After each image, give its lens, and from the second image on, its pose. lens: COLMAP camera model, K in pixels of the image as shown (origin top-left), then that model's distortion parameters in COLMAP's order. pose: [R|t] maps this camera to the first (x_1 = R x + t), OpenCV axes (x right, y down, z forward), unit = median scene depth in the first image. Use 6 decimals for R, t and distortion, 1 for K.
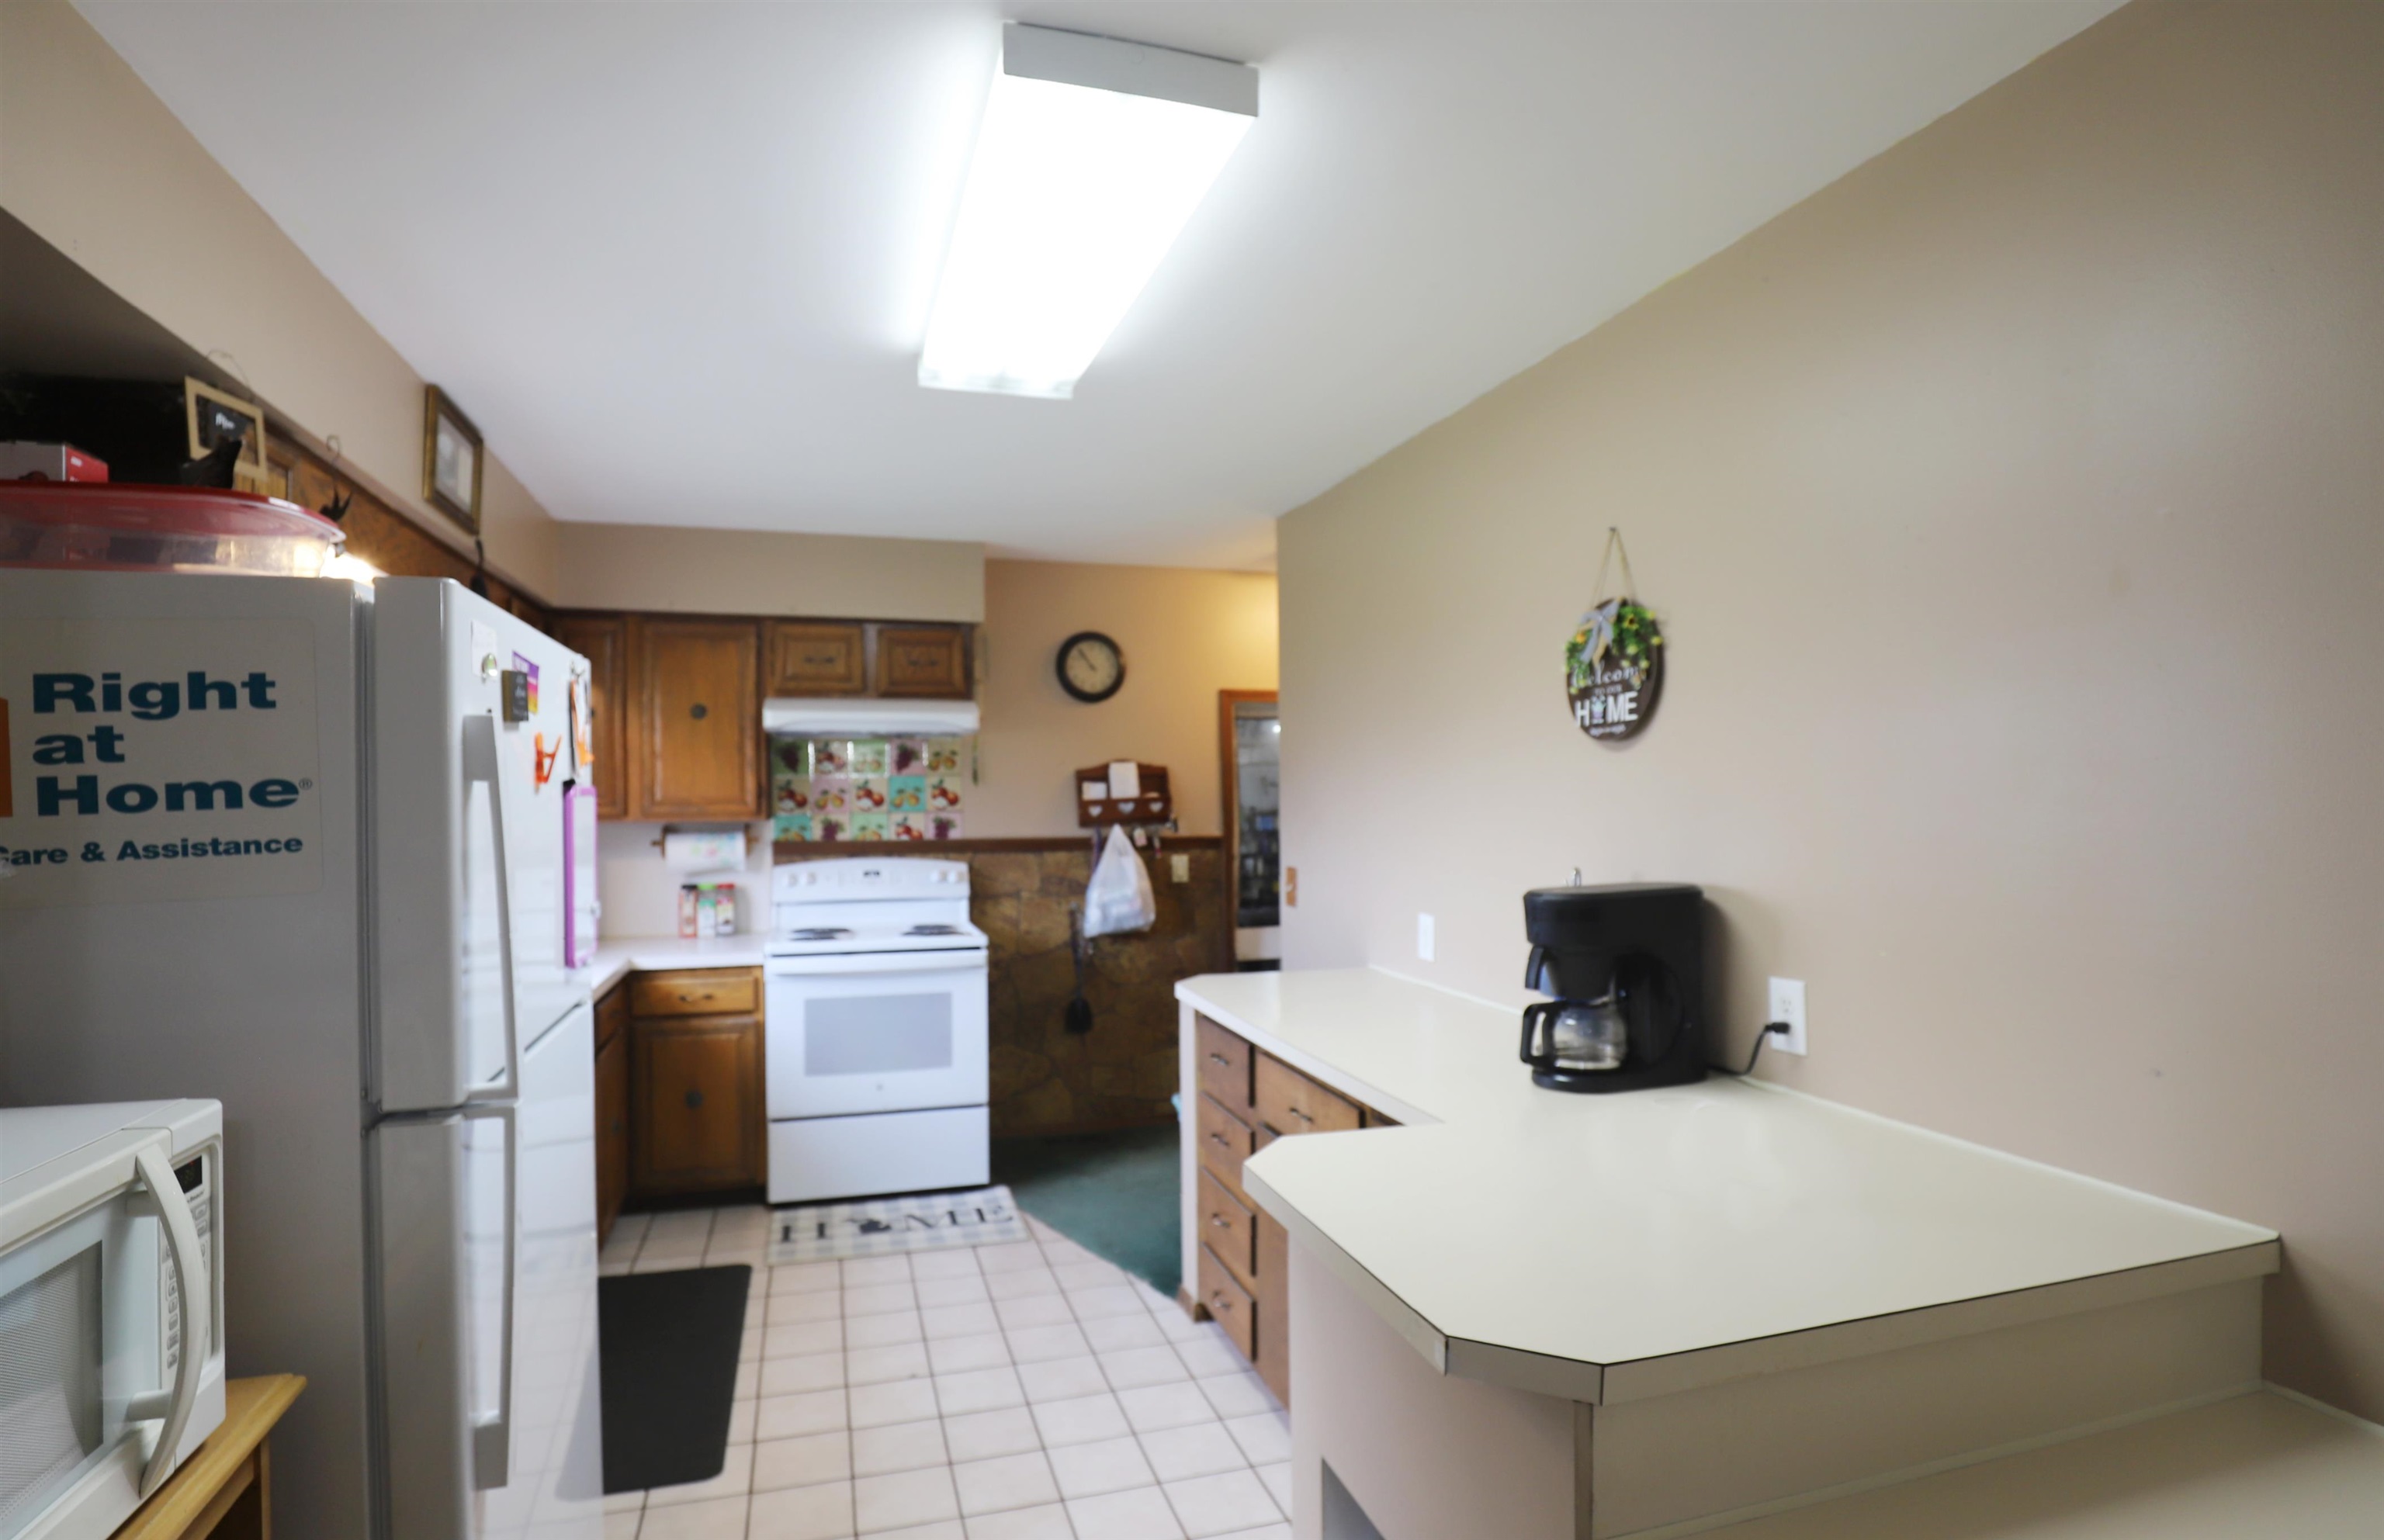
lens RADIAL K [[1186.1, 0, 1174.1], [0, 1186.1, 795.6], [0, 0, 1]] dist [-0.027905, -0.000127]
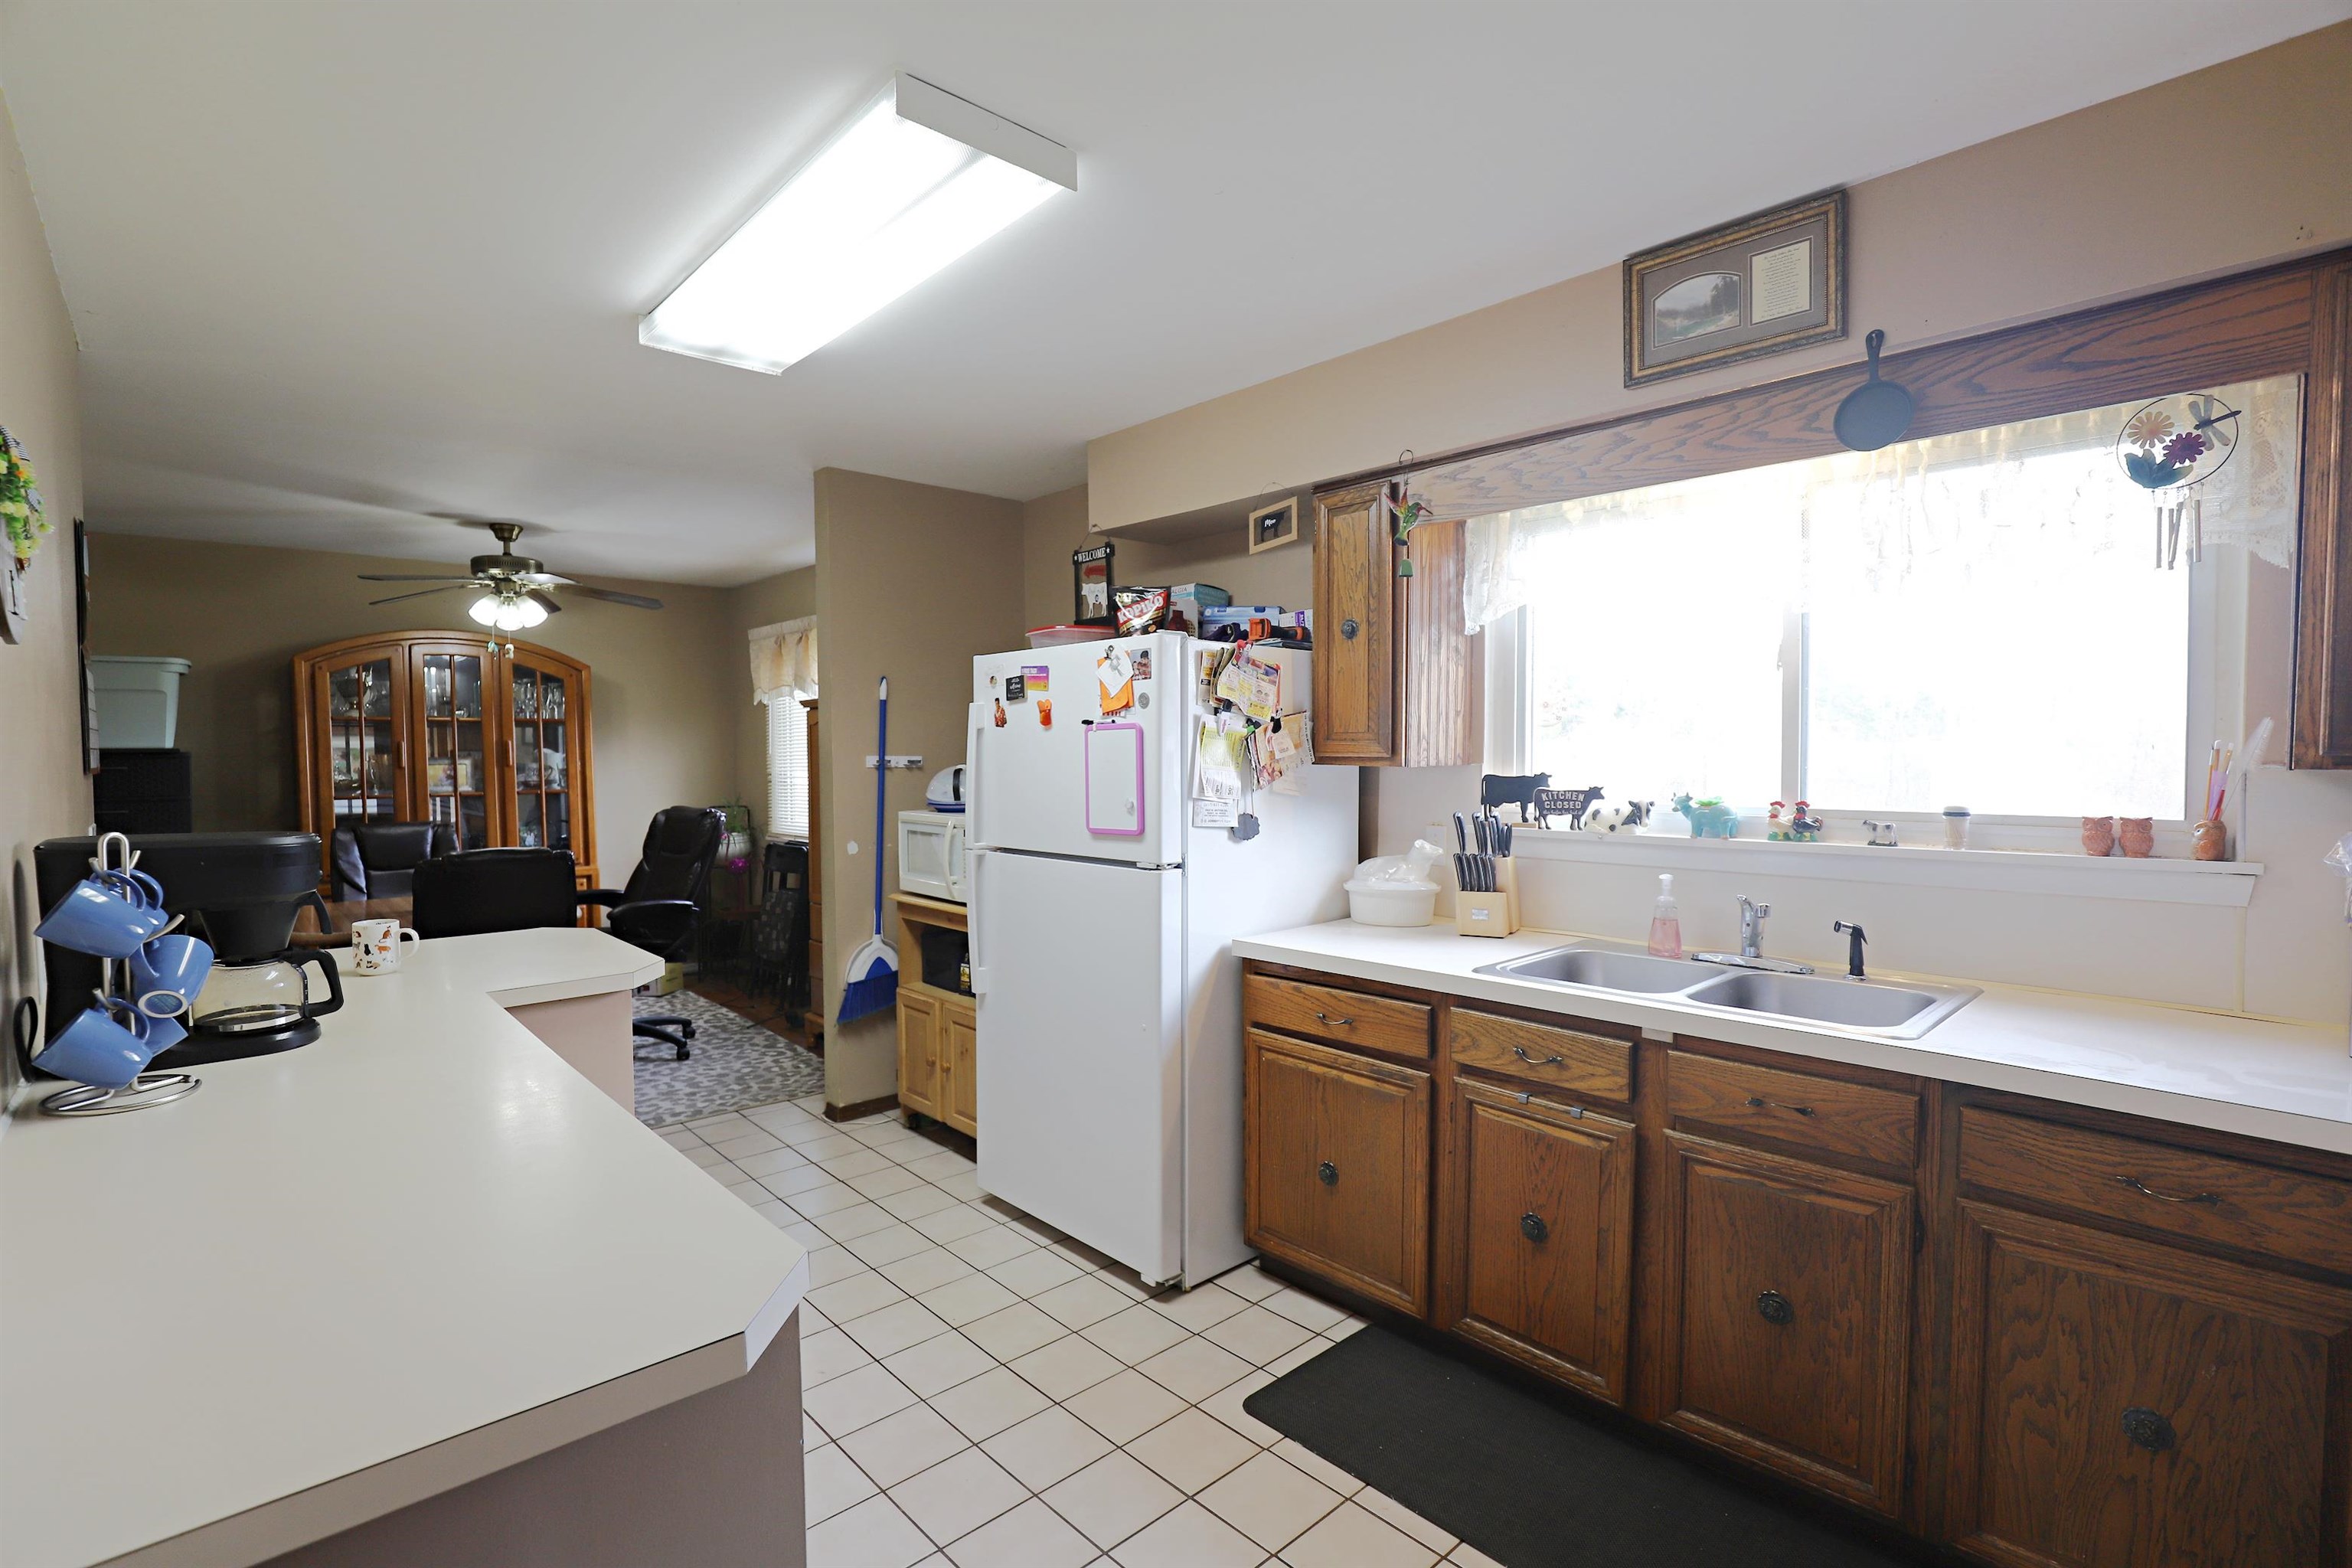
lens RADIAL K [[1088.5, 0, 1167.2], [0, 1088.5, 793.5], [0, 0, 1]] dist [-0.034242, 0.007418]
pose [[-0.897121, 0.029230, -0.440816, 0.035685], [0.011701, 0.999031, 0.042431, 0.011337], [0.441629, 0.032907, -0.896594, 1.066998]]
